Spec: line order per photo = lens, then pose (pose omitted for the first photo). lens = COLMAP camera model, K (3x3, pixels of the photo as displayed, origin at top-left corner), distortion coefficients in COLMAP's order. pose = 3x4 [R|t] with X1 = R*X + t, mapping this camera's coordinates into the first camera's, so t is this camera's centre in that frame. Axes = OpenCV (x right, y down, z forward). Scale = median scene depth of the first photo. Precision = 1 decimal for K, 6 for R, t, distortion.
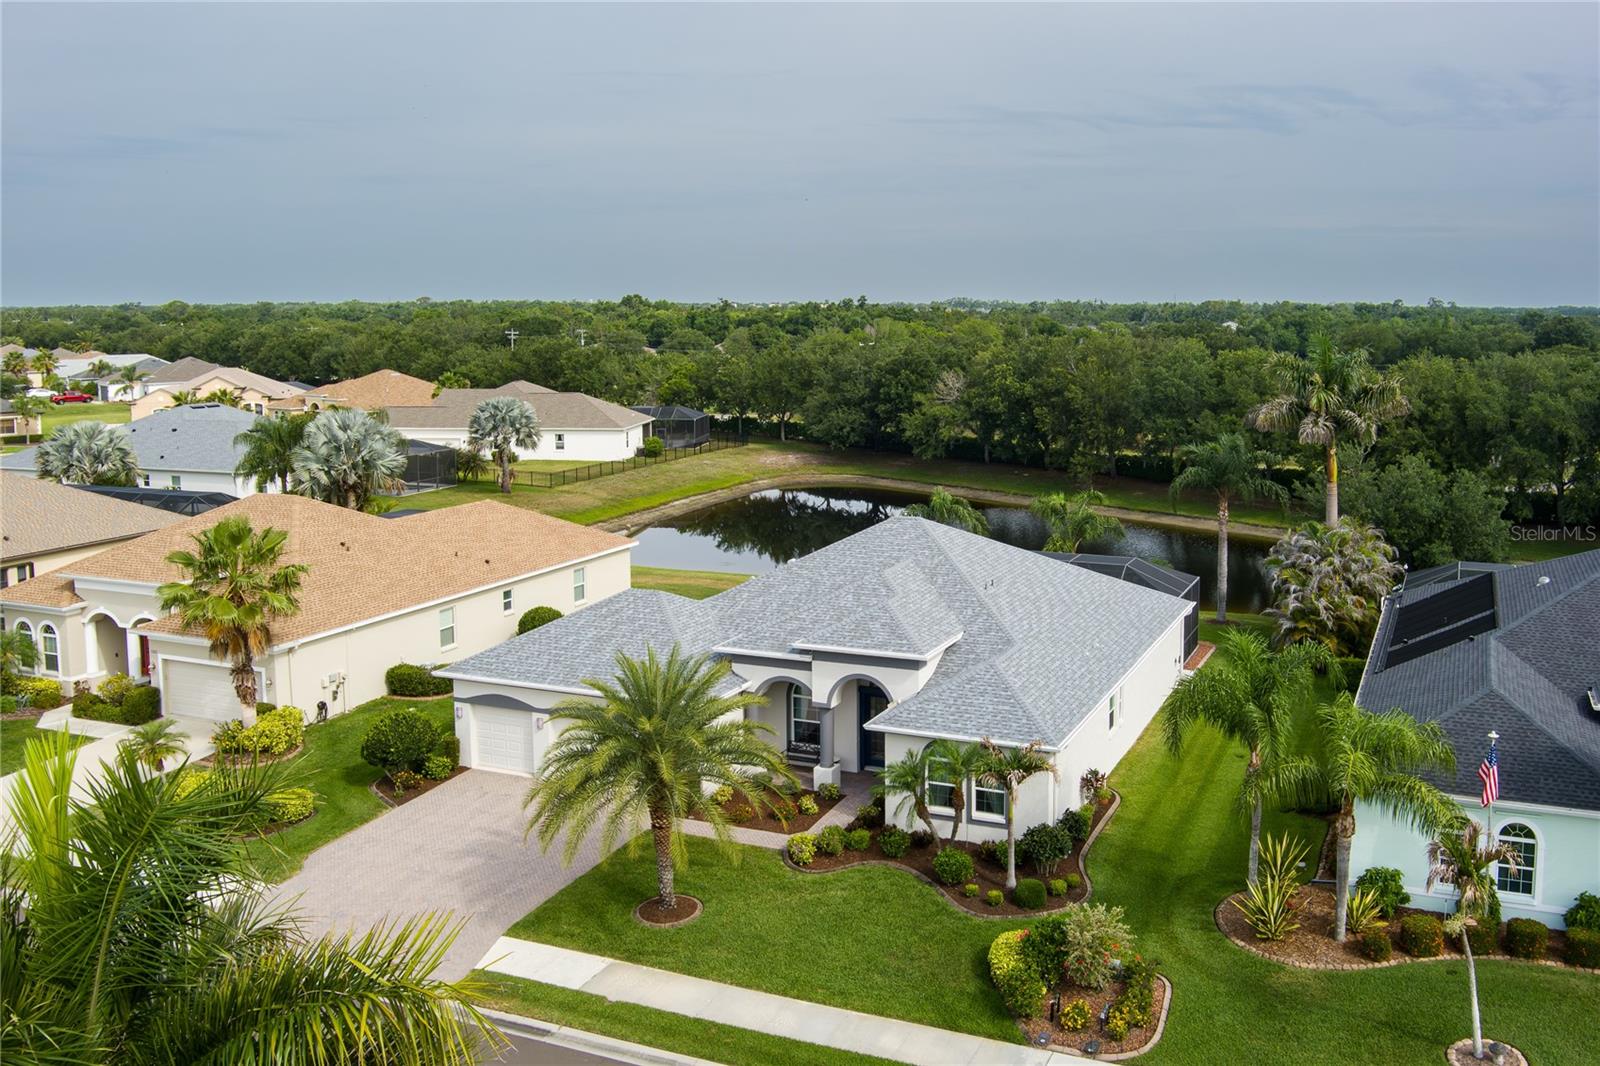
lens RADIAL K [[1357.7, 0, 897.5], [0, 1357.7, 530.1], [0, 0, 1]] dist [-0.061136, -0.001310]
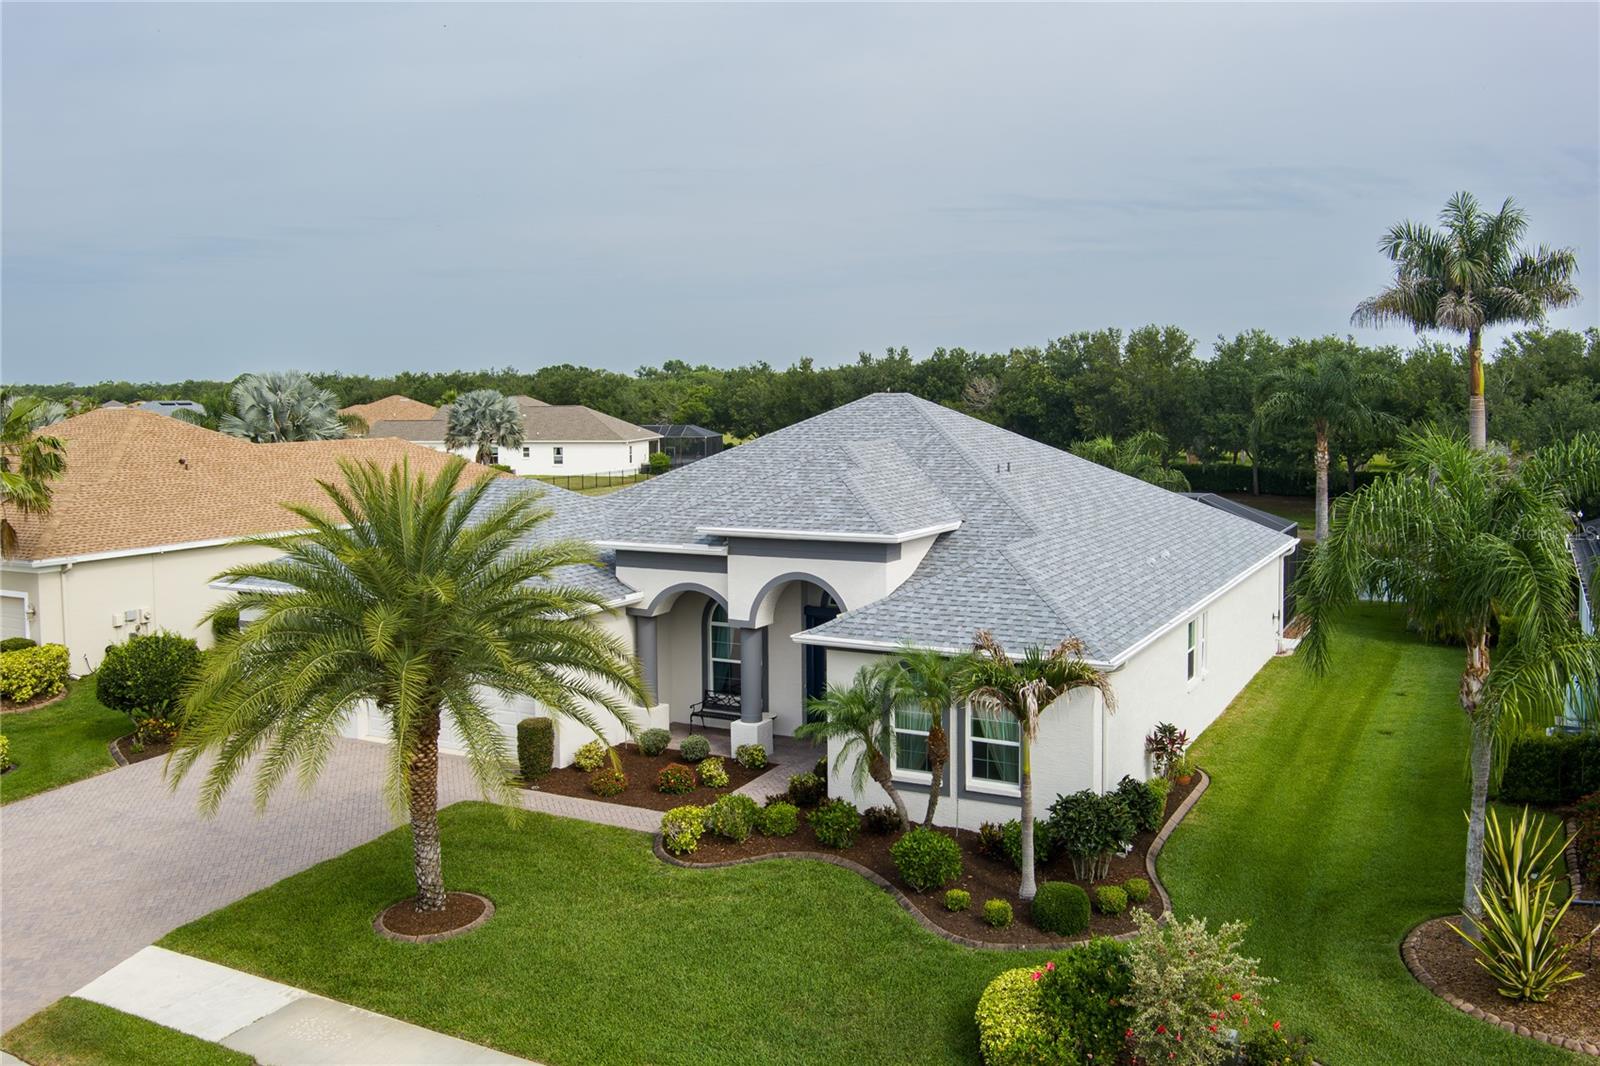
lens RADIAL K [[1347.1, 0, 798.5], [0, 1347.1, 503.2], [0, 0, 1]] dist [-0.068824, 0.016255]
pose [[0.994459, 0.001449, -0.105116, 0.043469], [-0.009406, 0.997121, -0.075235, 0.131172], [0.104705, 0.075807, 0.991610, 0.387042]]
